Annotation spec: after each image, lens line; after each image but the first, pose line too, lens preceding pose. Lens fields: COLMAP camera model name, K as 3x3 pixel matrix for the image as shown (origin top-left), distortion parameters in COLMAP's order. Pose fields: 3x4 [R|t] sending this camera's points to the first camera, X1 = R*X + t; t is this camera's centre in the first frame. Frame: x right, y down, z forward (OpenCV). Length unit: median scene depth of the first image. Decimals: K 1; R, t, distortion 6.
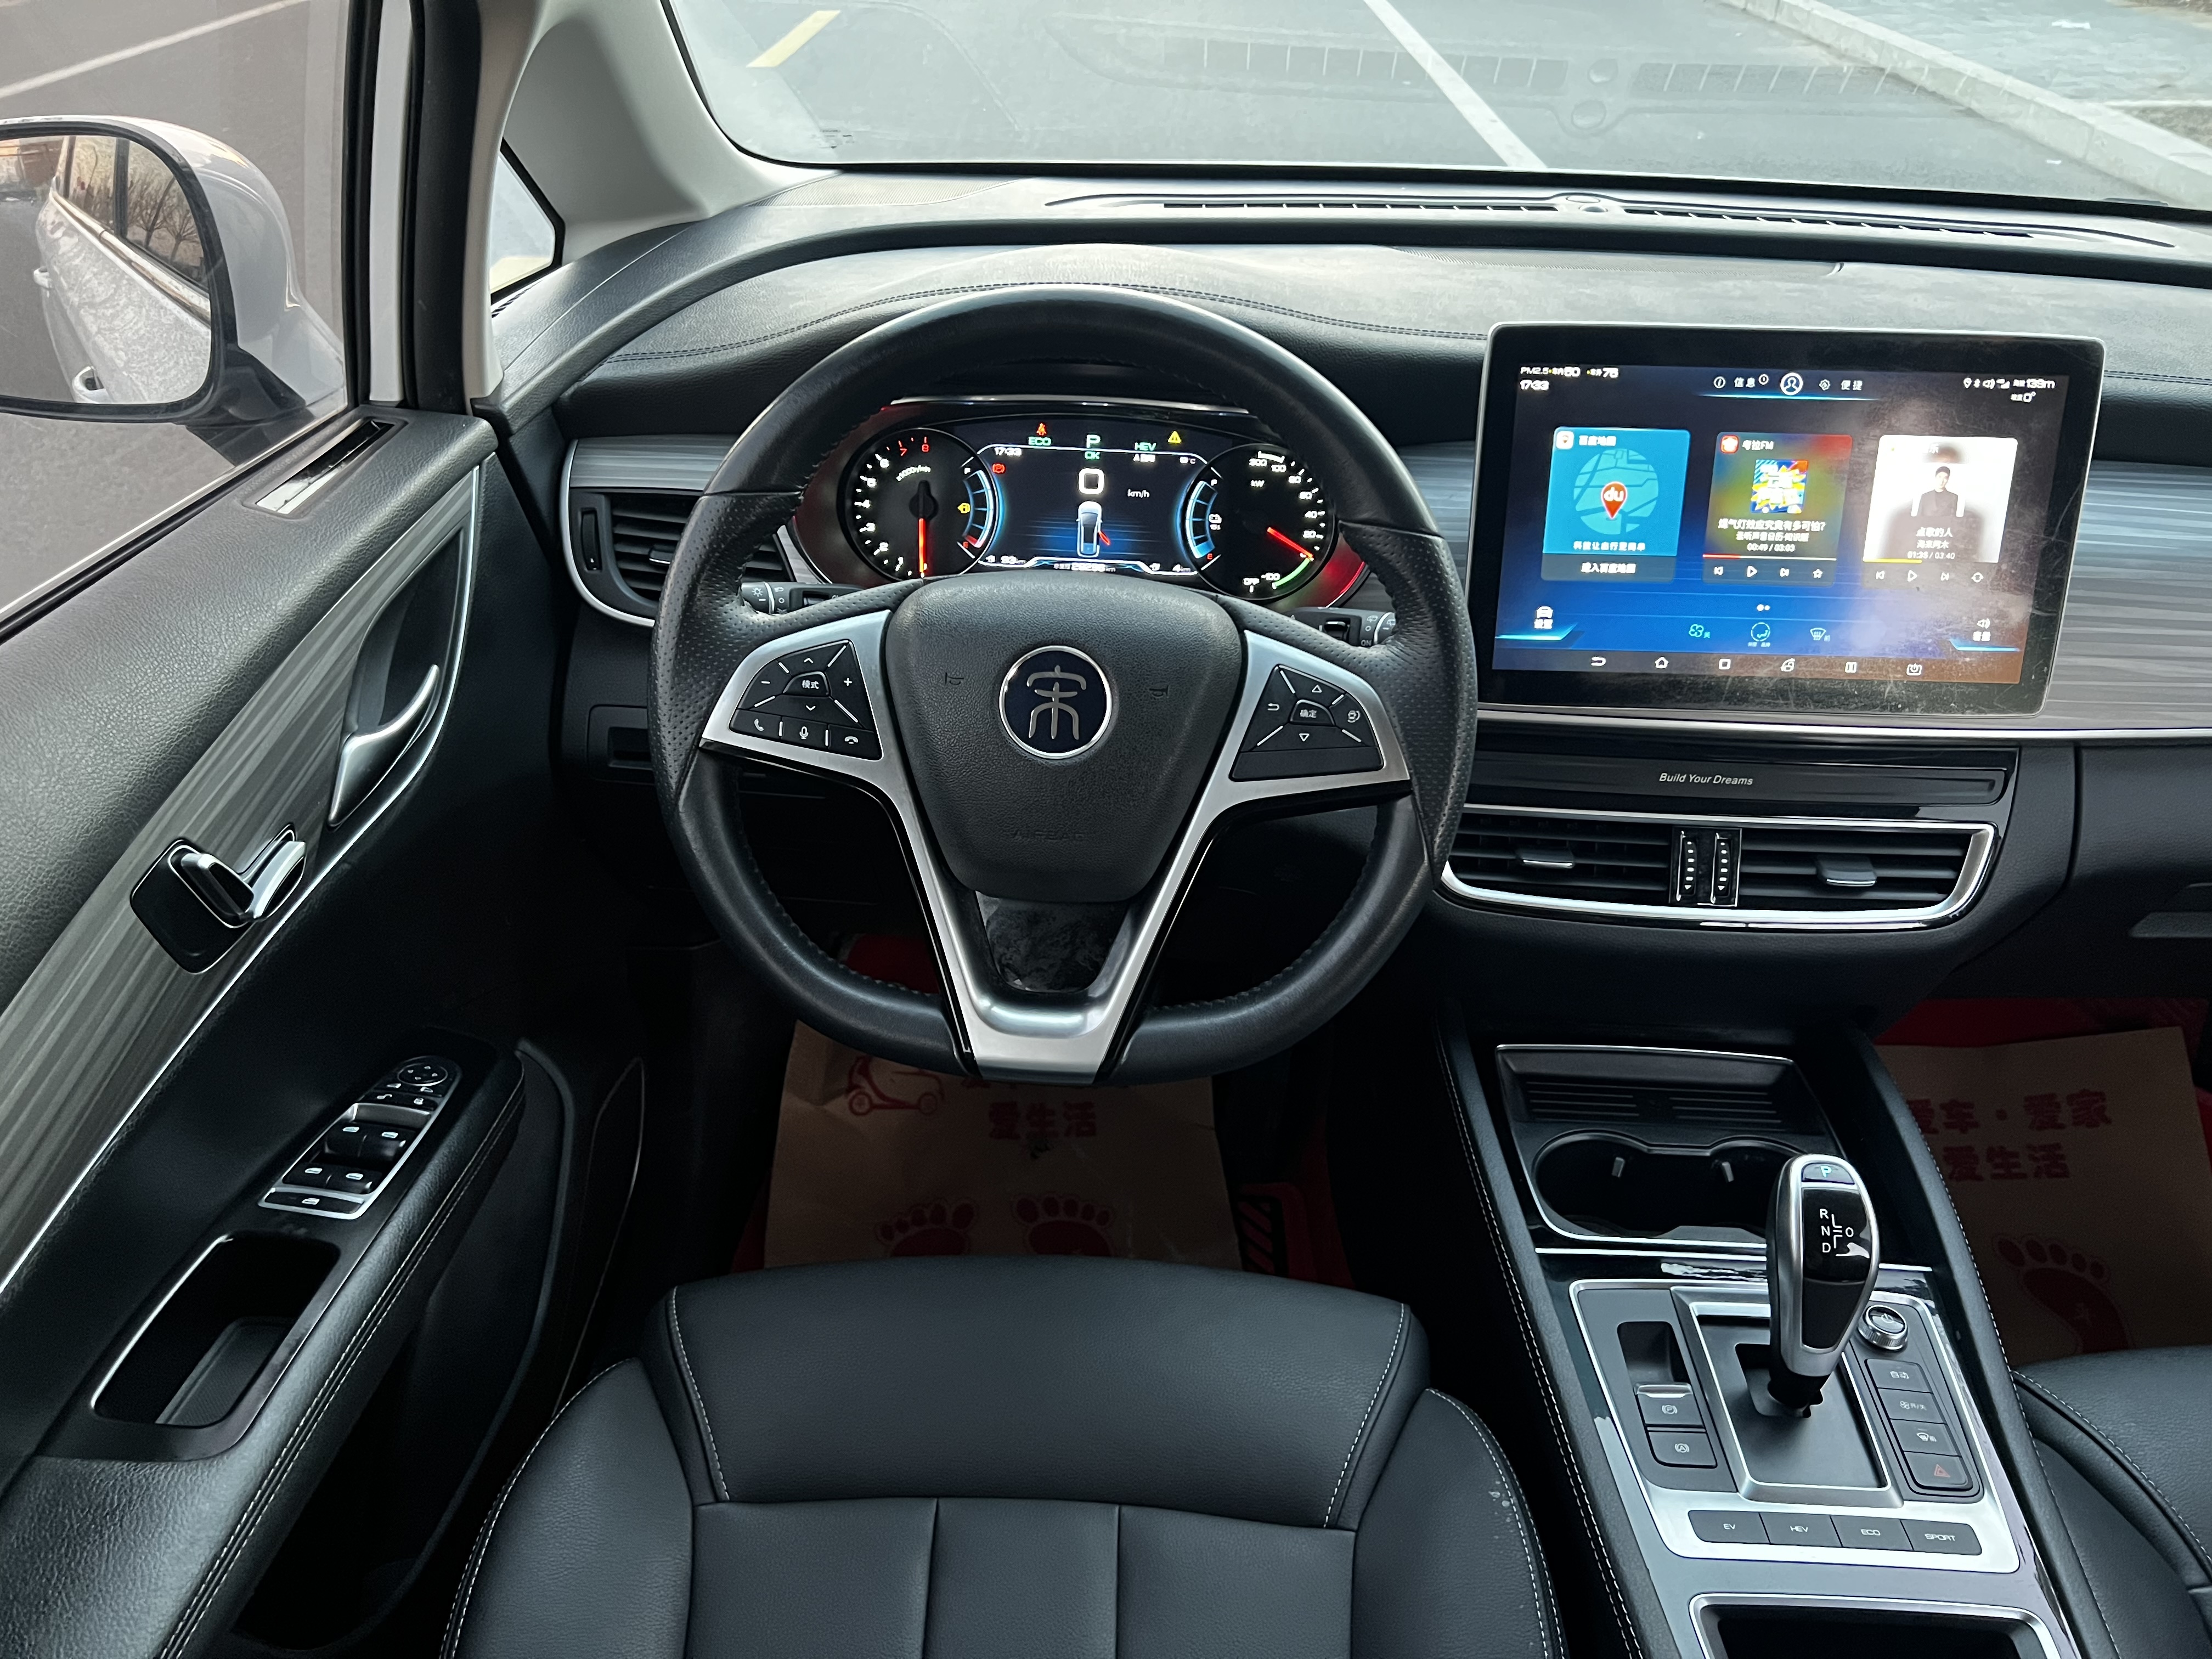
lens RADIAL K [[1642.8, 0, 1109.9], [0, 1642.8, 843.8], [0, 0, 1]] dist [0.053494, -0.070447]
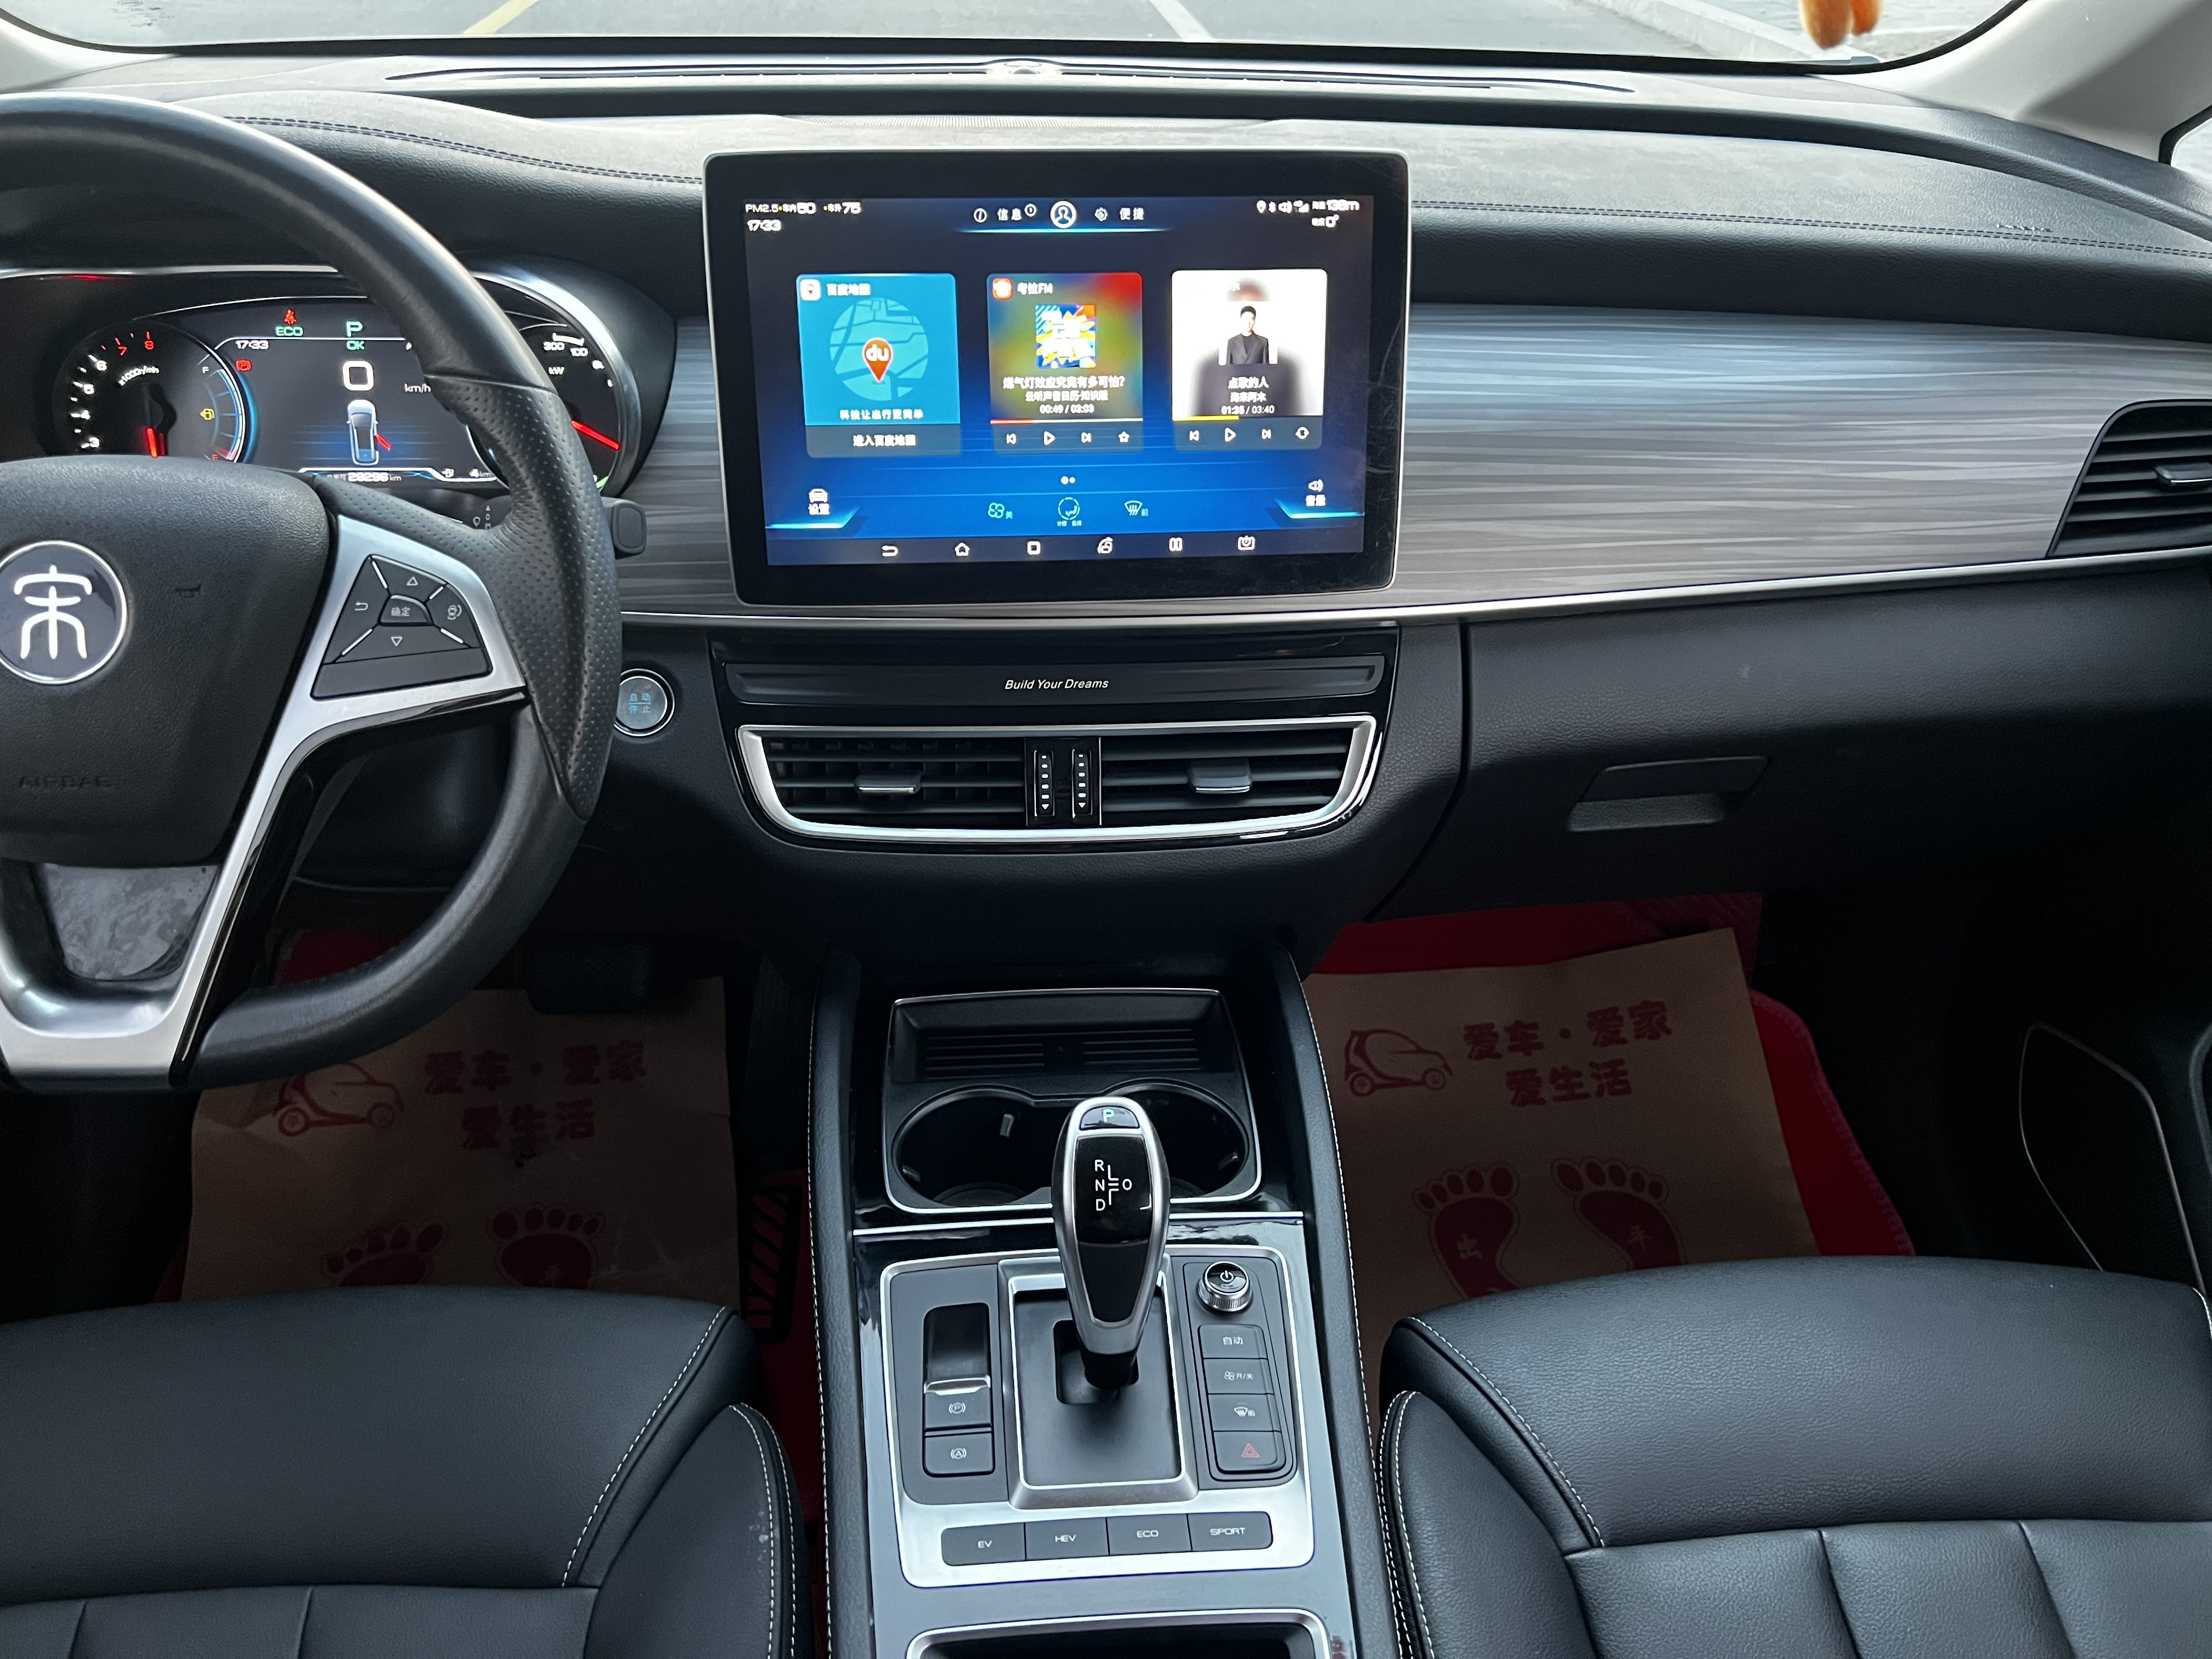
lens RADIAL K [[1642.8, 0, 1100.5], [0, 1642.8, 845.7], [0, 0, 1]] dist [0.053494, -0.070447]
pose [[0.994136, -0.065438, 0.086091, 0.327503], [0.064250, 0.997797, 0.016495, 0.037720], [-0.086981, -0.010867, 0.996151, 0.130650]]
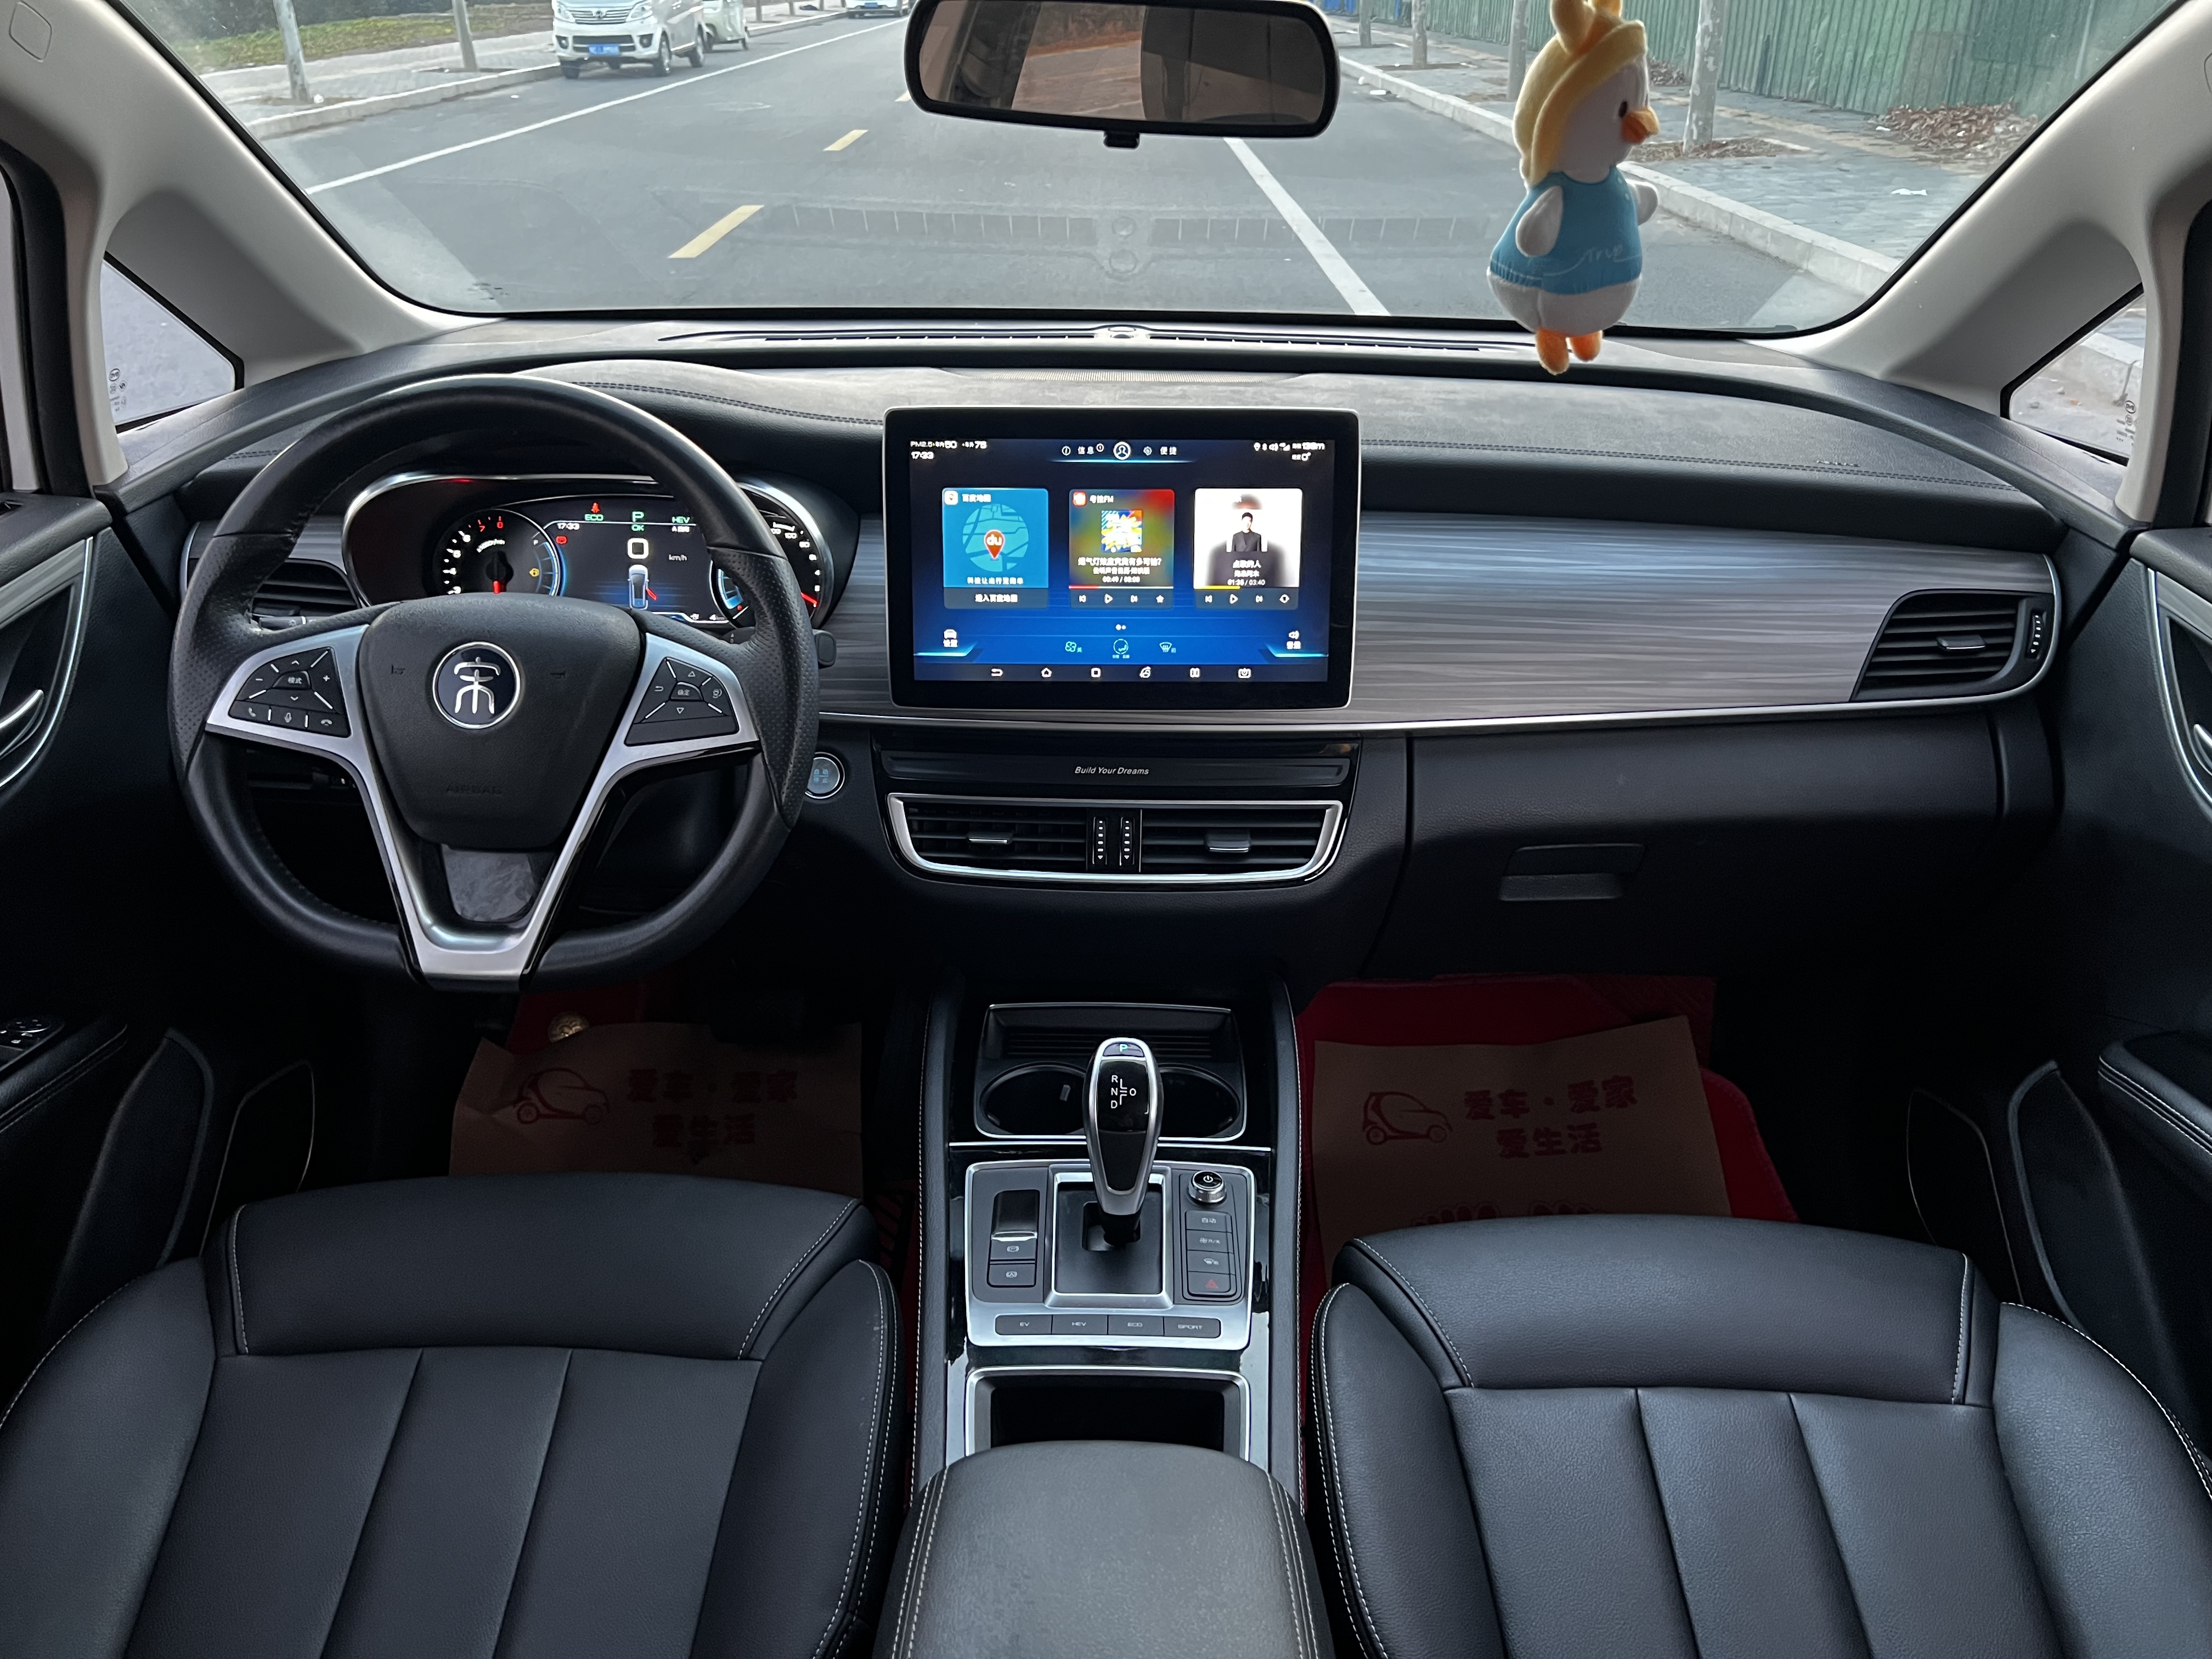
lens RADIAL K [[1642.8, 0, 1116.1], [0, 1642.8, 858.9], [0, 0, 1]] dist [0.053494, -0.070447]
pose [[0.999469, -0.025211, 0.020622, 0.364364], [0.026908, 0.995874, -0.086671, 0.145497], [-0.018351, 0.087180, 0.996024, -0.241686]]
